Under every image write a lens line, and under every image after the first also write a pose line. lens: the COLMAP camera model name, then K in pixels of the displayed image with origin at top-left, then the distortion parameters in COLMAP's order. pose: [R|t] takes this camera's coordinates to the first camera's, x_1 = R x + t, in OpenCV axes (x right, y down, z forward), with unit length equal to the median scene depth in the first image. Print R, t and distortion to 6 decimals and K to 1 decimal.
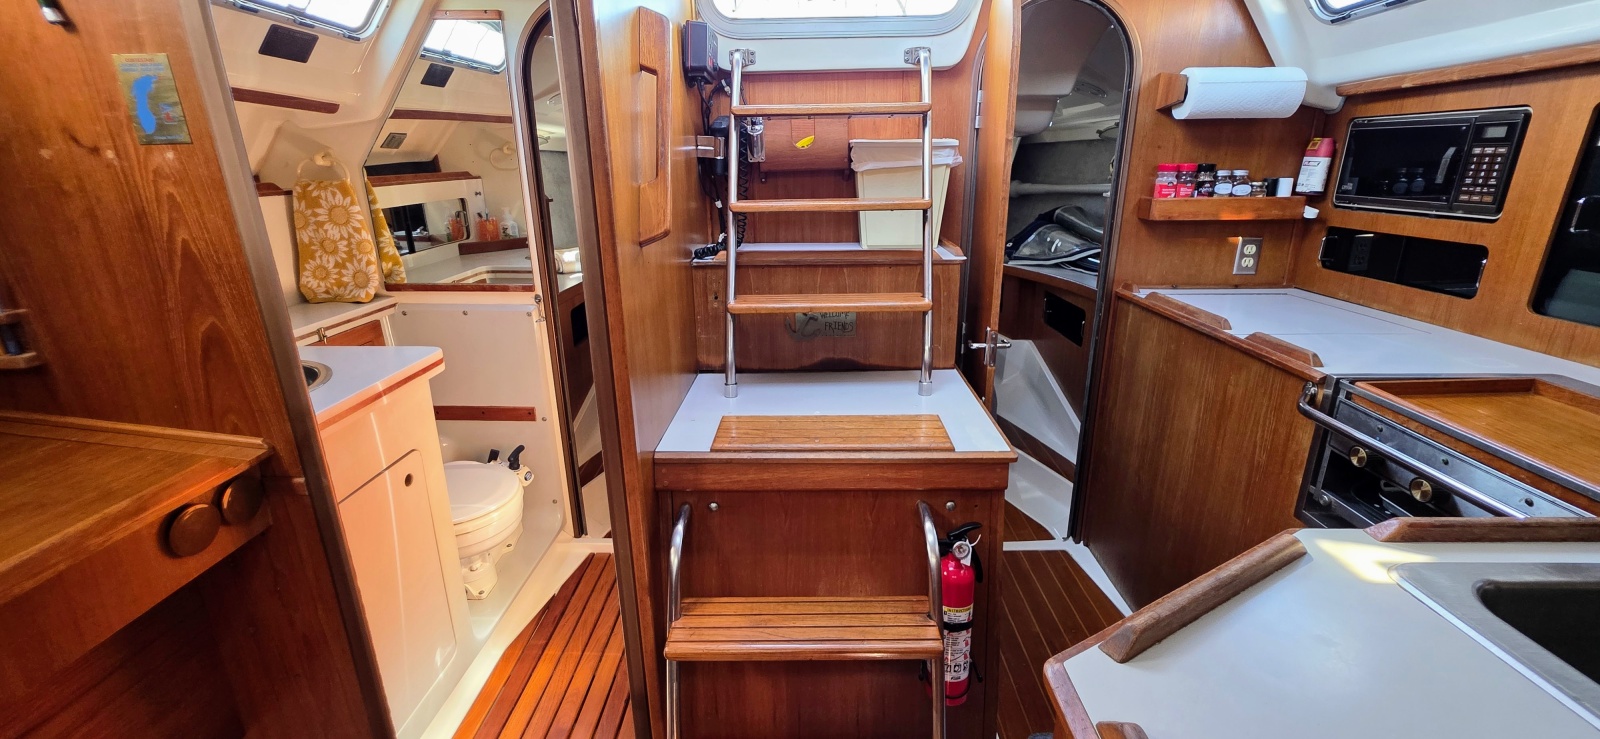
lens RADIAL K [[638.0, 0, 802.8], [0, 638.0, 353.6], [0, 0, 1]] dist [0.001427, -0.000292]
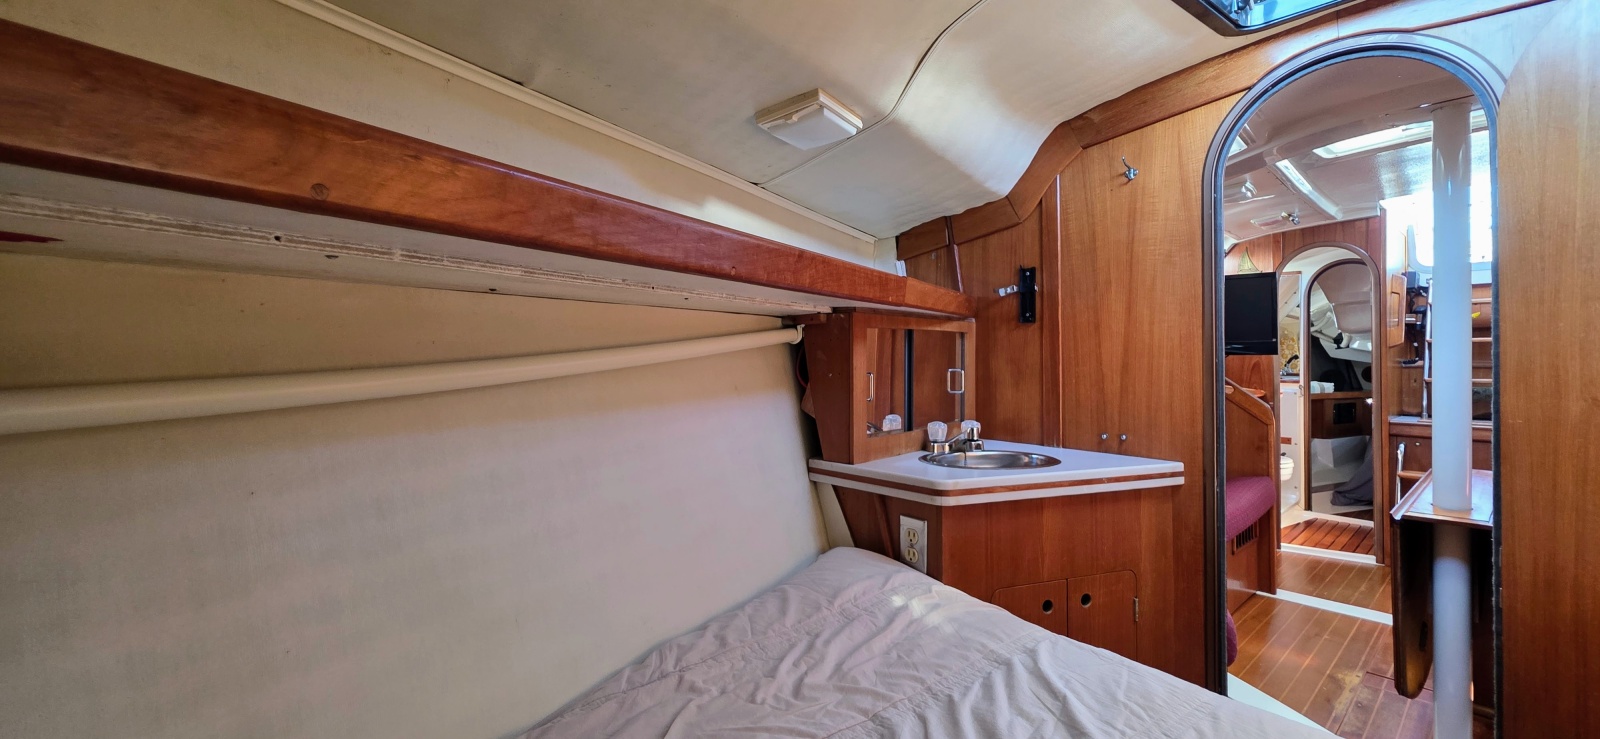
lens RADIAL K [[638.0, 0, 802.8], [0, 638.0, 353.6], [0, 0, 1]] dist [0.001427, -0.000292]
pose [[0.671640, 0.004333, -0.740865, 0.081606], [-0.223757, 0.954473, -0.197267, 0.745431], [0.706281, 0.298266, 0.642031, -2.001339]]
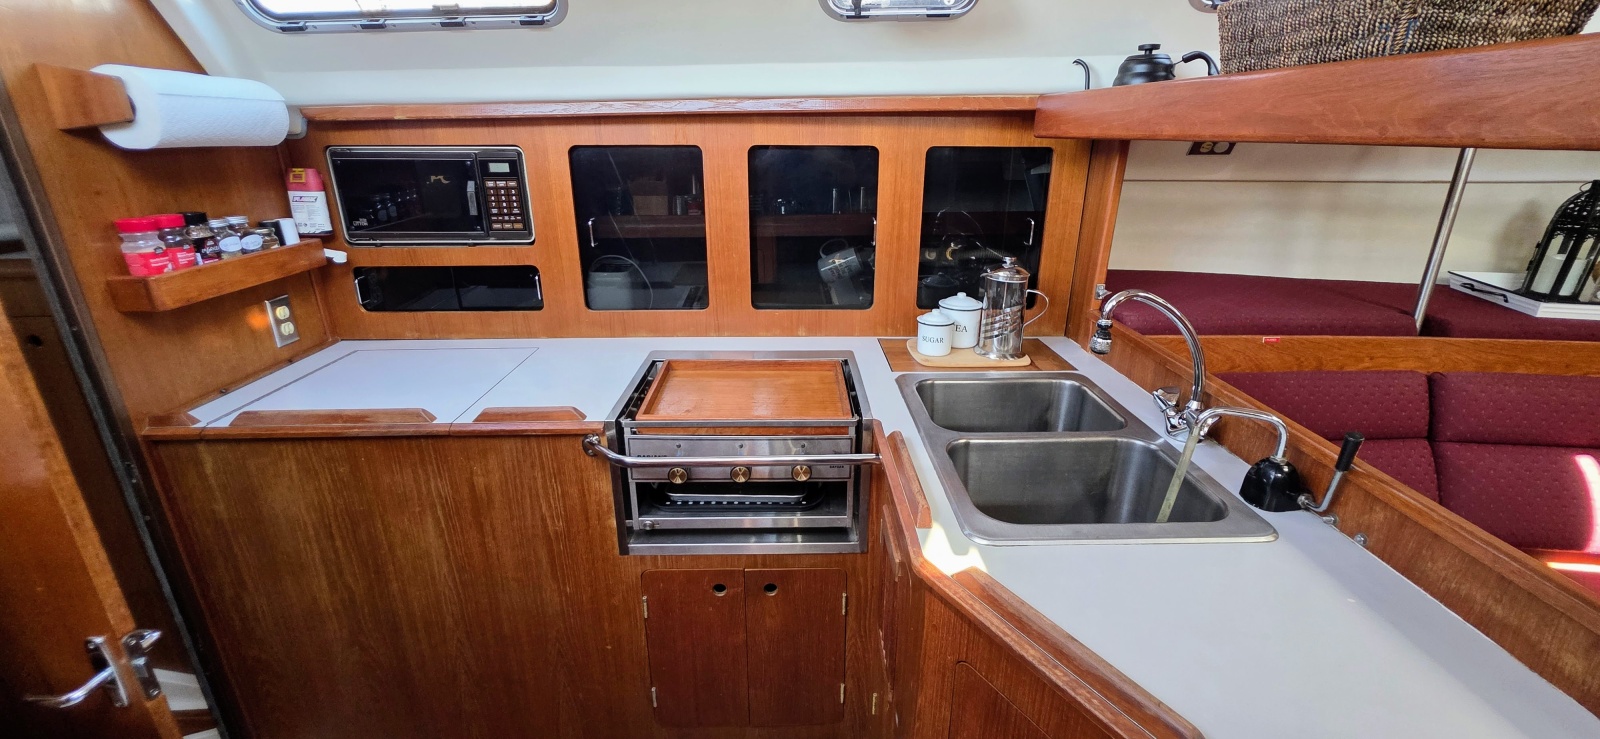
lens RADIAL K [[638.0, 0, 802.8], [0, 638.0, 353.6], [0, 0, 1]] dist [0.001427, -0.000292]
pose [[-0.039616, -0.317170, 0.947541, -0.077110], [0.294469, 0.902466, 0.314394, -0.196683], [-0.954839, 0.291477, 0.057645, 0.415589]]
